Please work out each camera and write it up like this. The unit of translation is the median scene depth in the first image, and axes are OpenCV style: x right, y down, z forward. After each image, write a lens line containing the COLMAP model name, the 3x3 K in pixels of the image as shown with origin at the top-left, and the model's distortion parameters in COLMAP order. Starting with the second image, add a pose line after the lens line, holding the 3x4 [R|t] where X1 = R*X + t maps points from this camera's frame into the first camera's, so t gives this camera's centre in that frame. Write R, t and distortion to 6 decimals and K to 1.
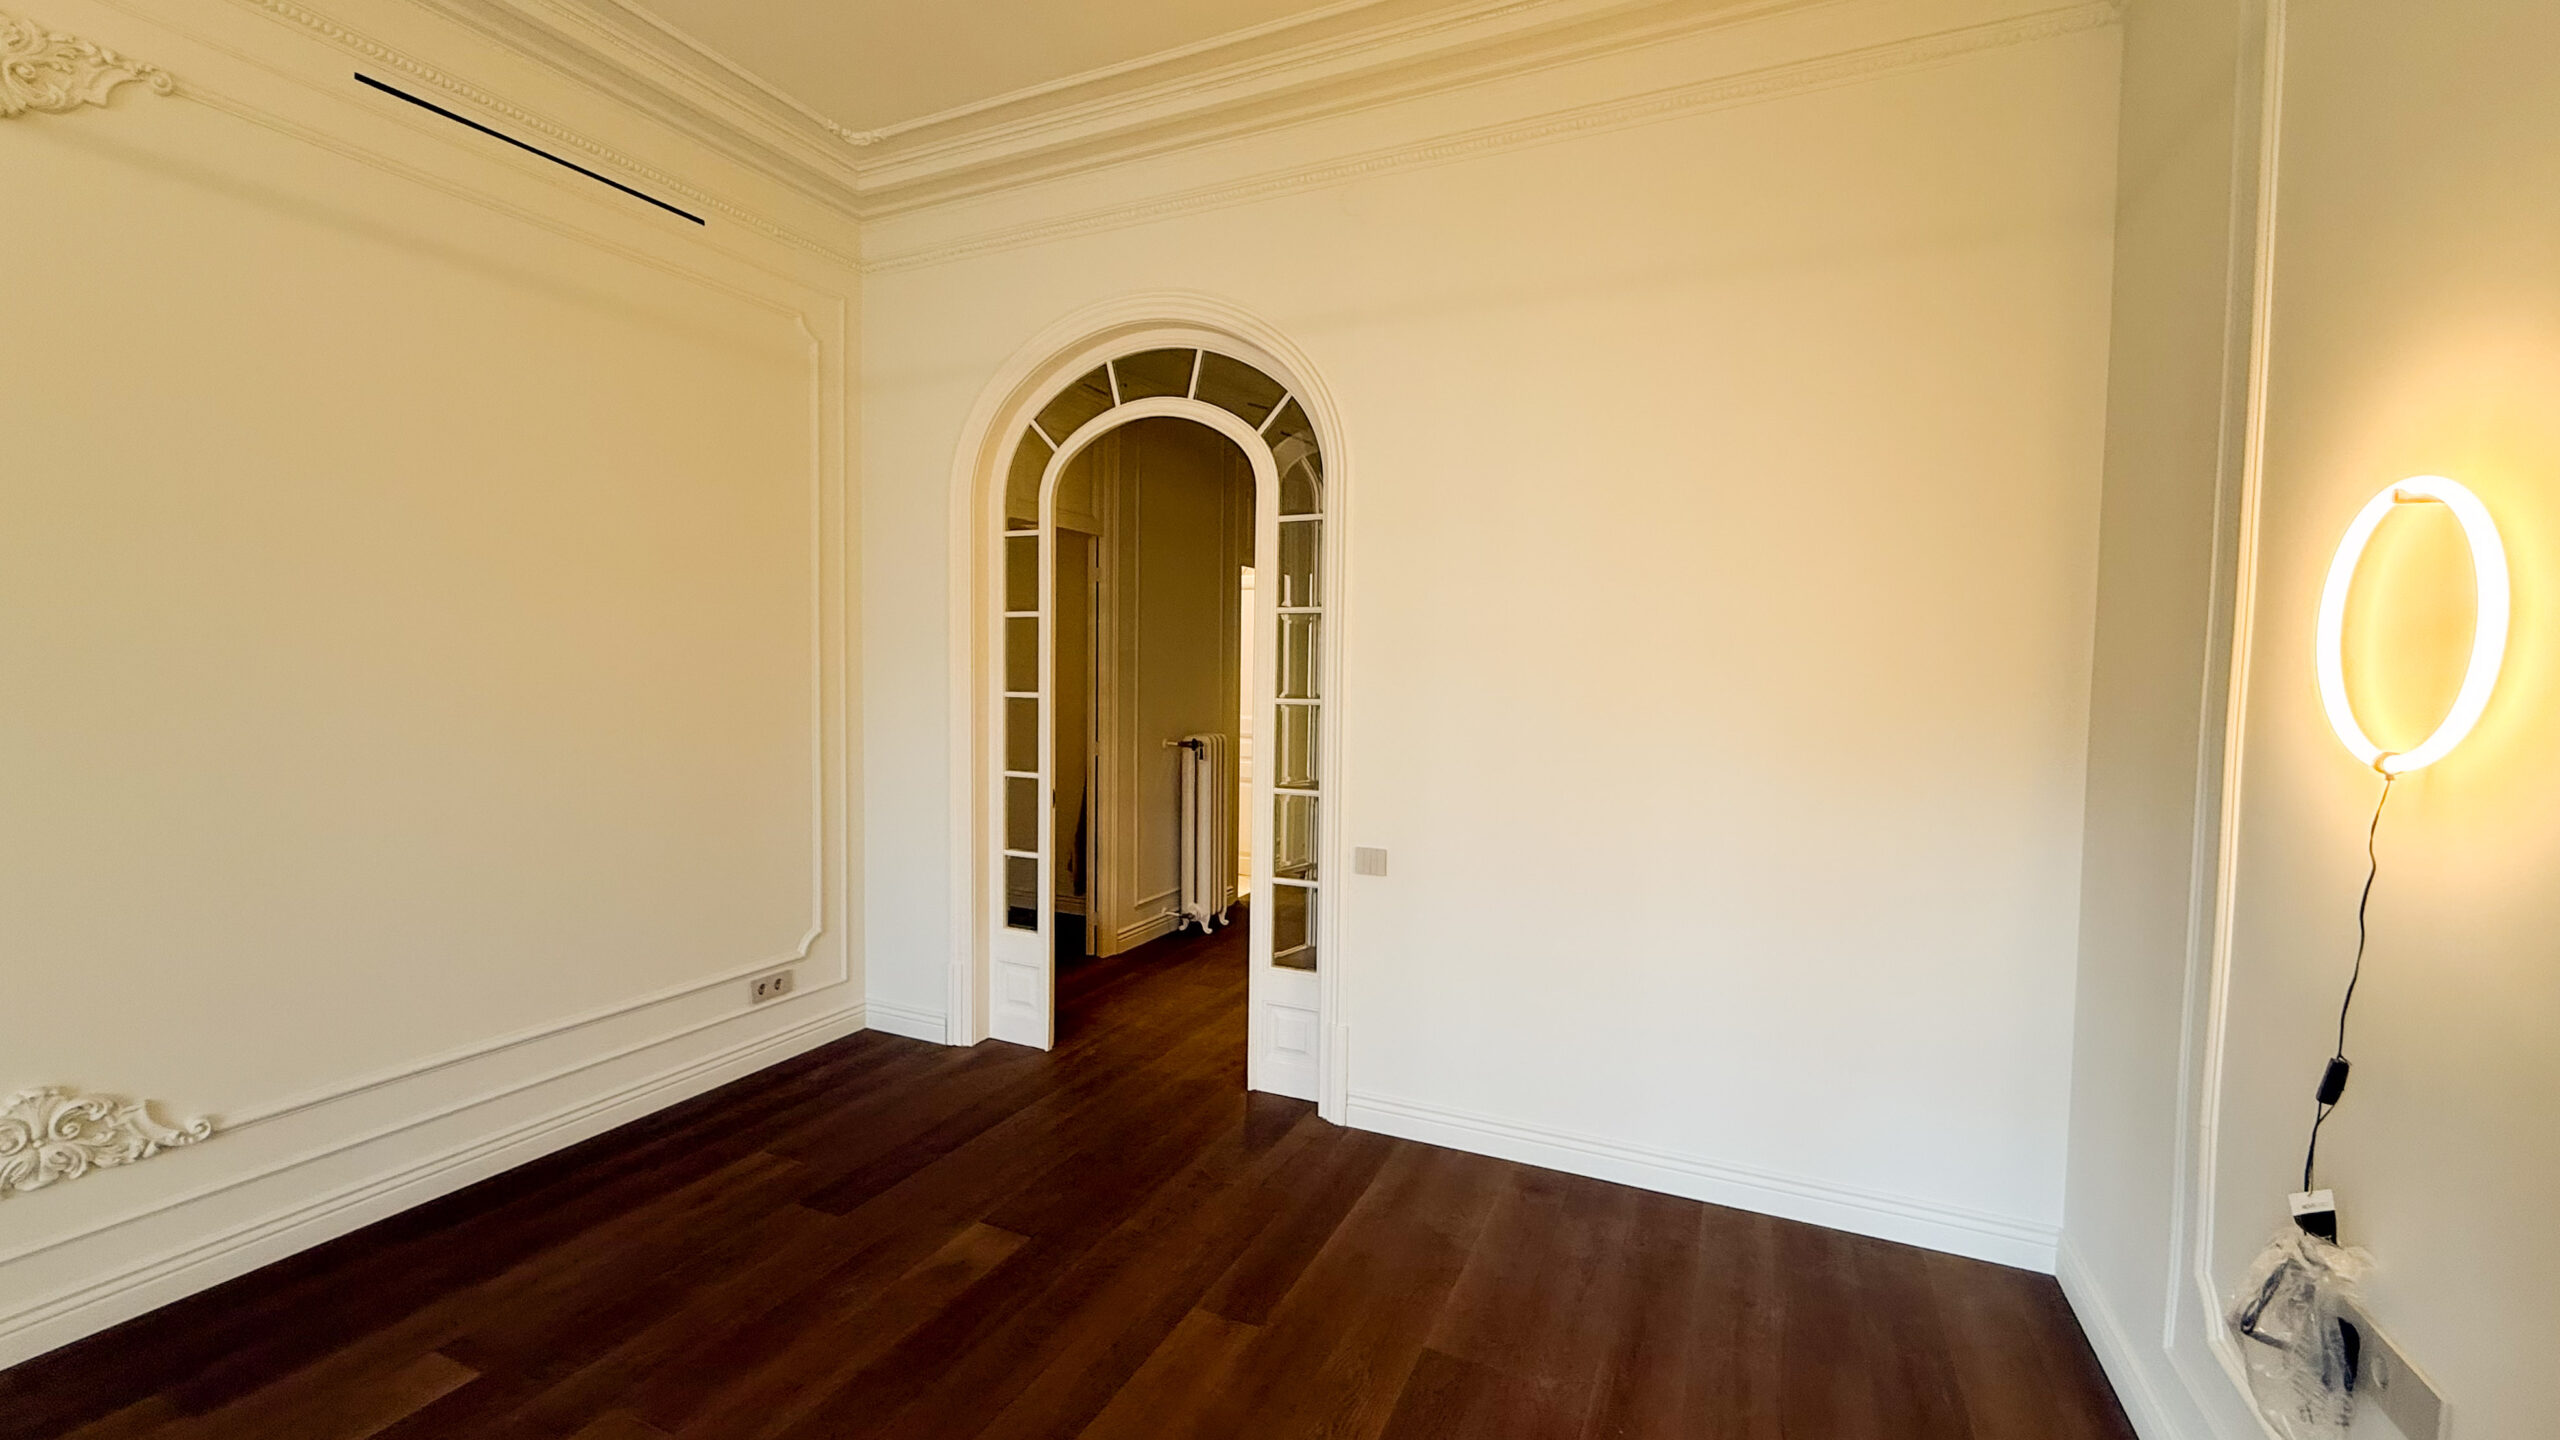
lens RADIAL K [[1025.0, 0, 1276.5], [0, 1025.0, 724.5], [0, 0, 1]] dist [-0.000079, -0.000244]
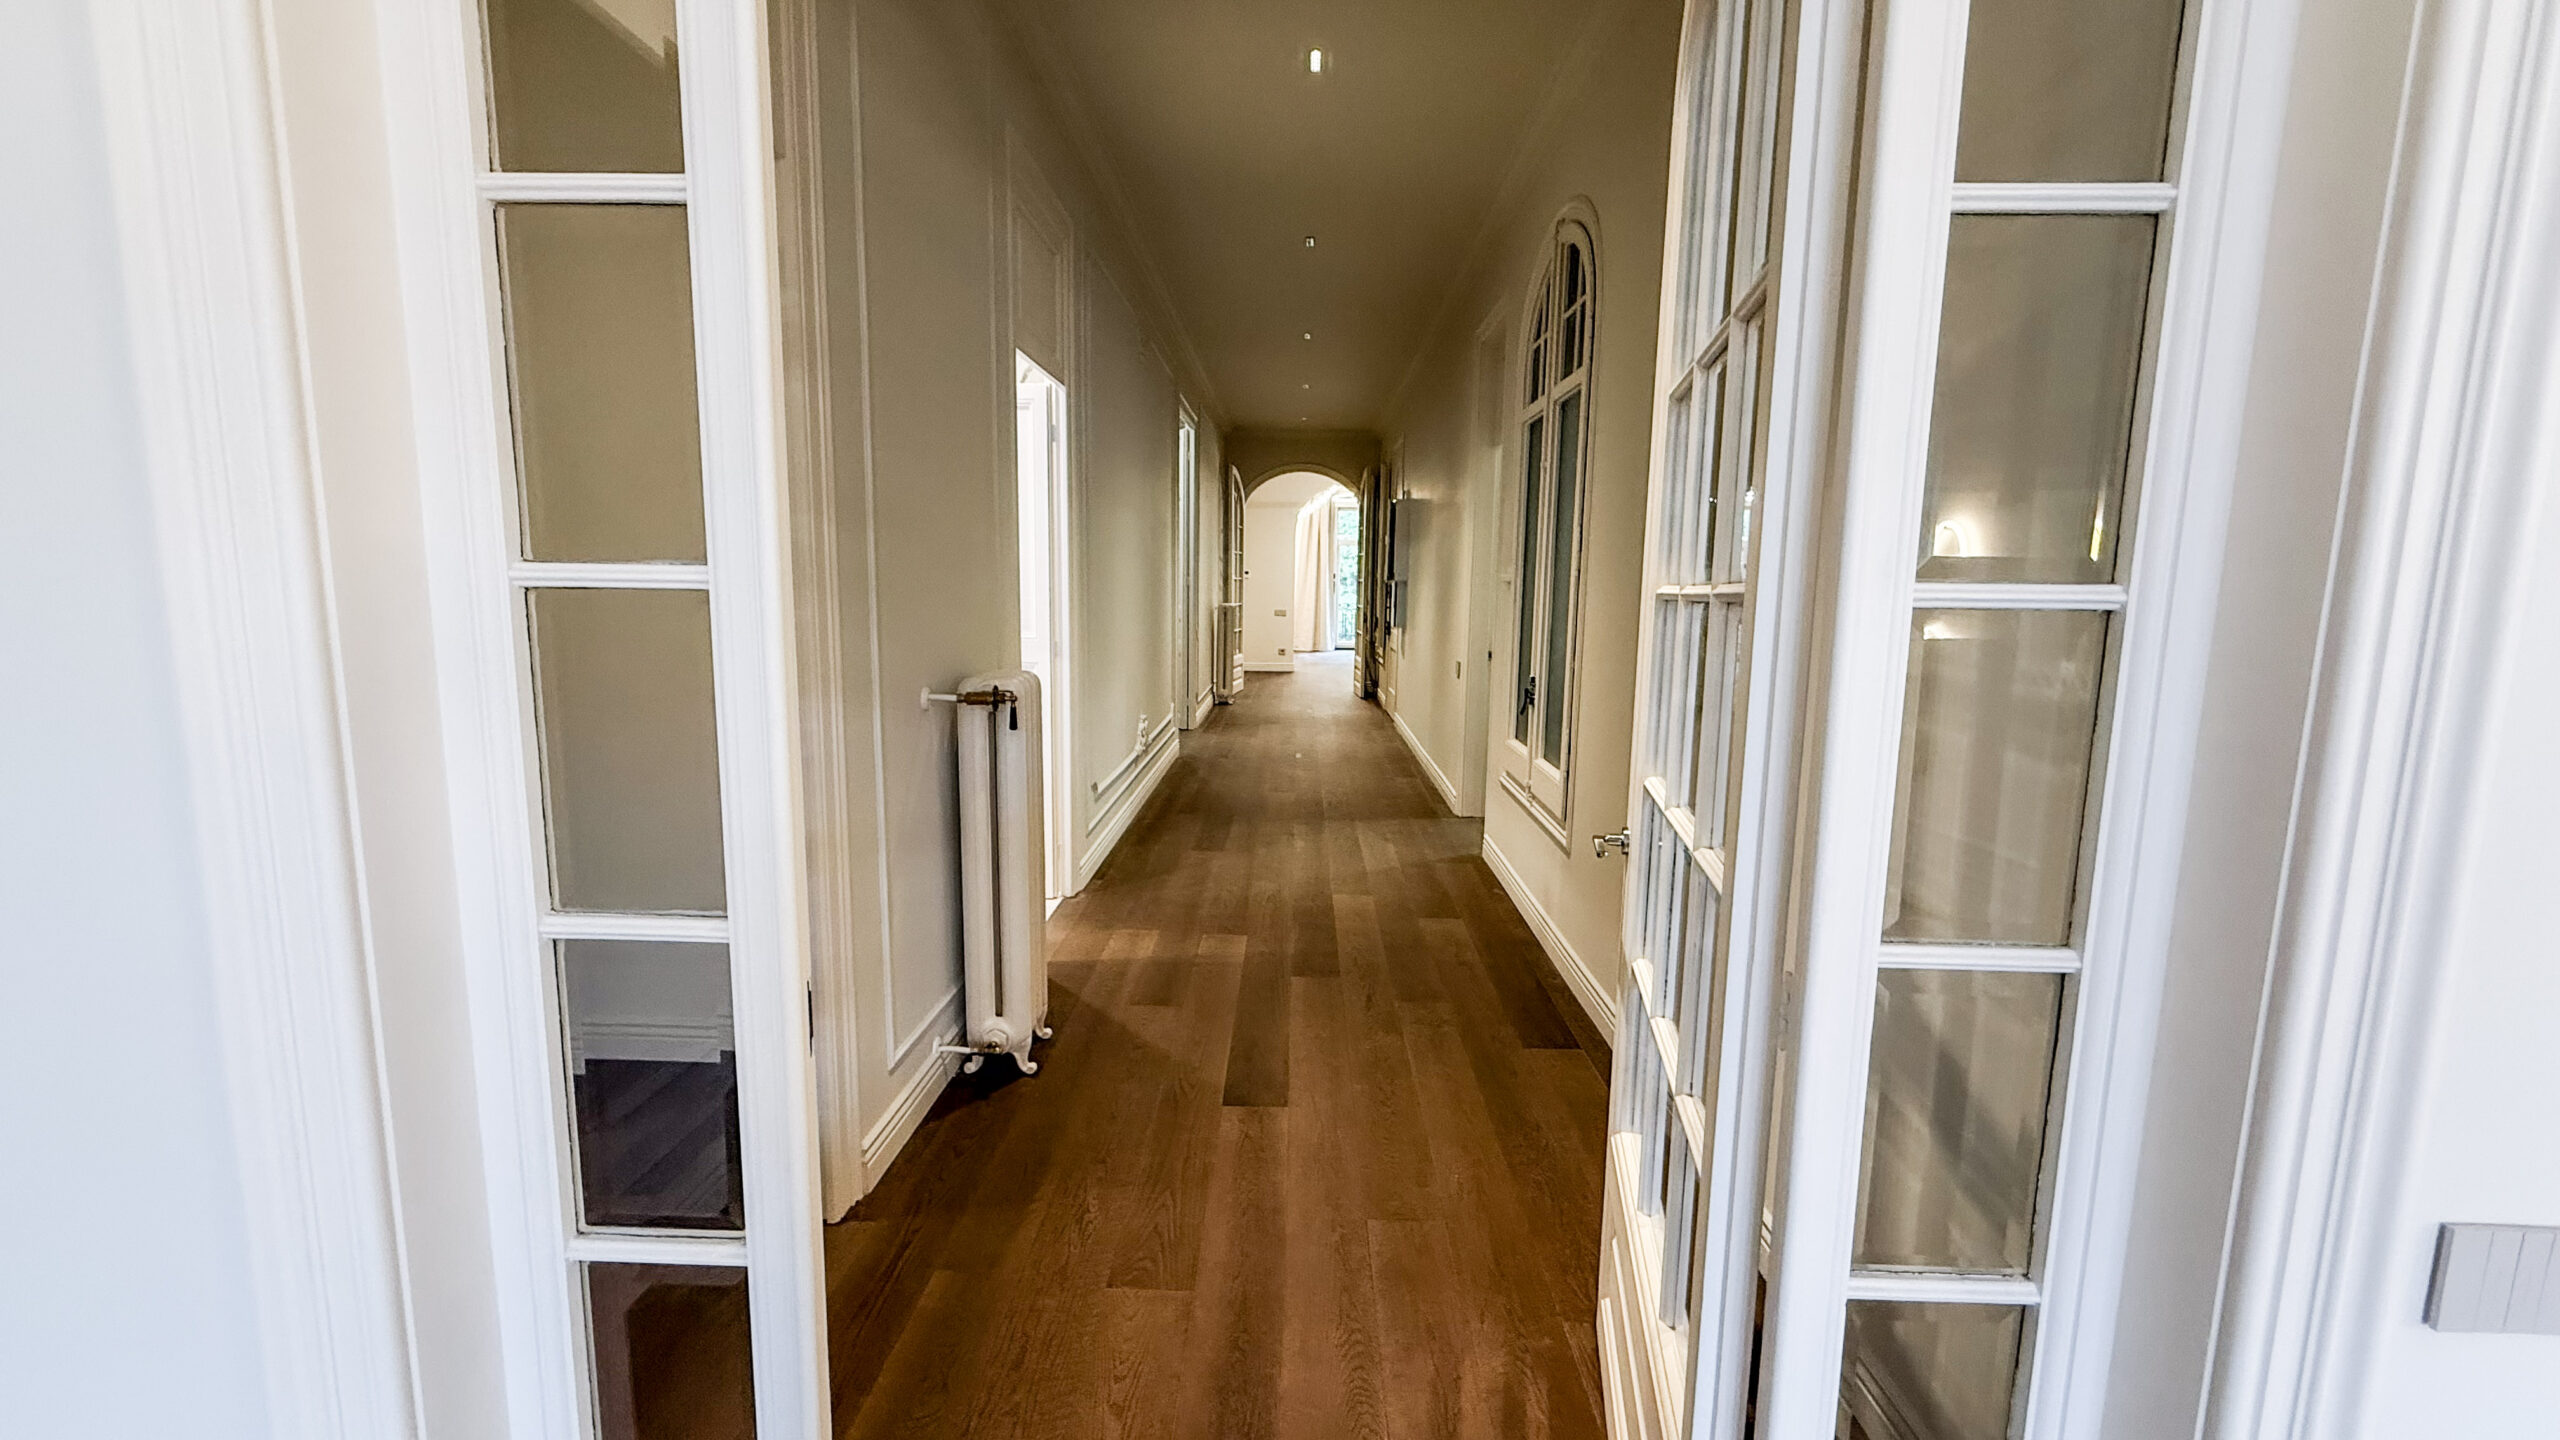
lens RADIAL K [[1025.0, 0, 1279.3], [0, 1025.0, 718.0], [0, 0, 1]] dist [-0.000079, -0.000244]
pose [[0.924327, -0.037101, 0.379794, -0.136735], [0.003941, 0.996138, 0.087718, -0.012423], [-0.381582, -0.079583, 0.920903, 0.505403]]
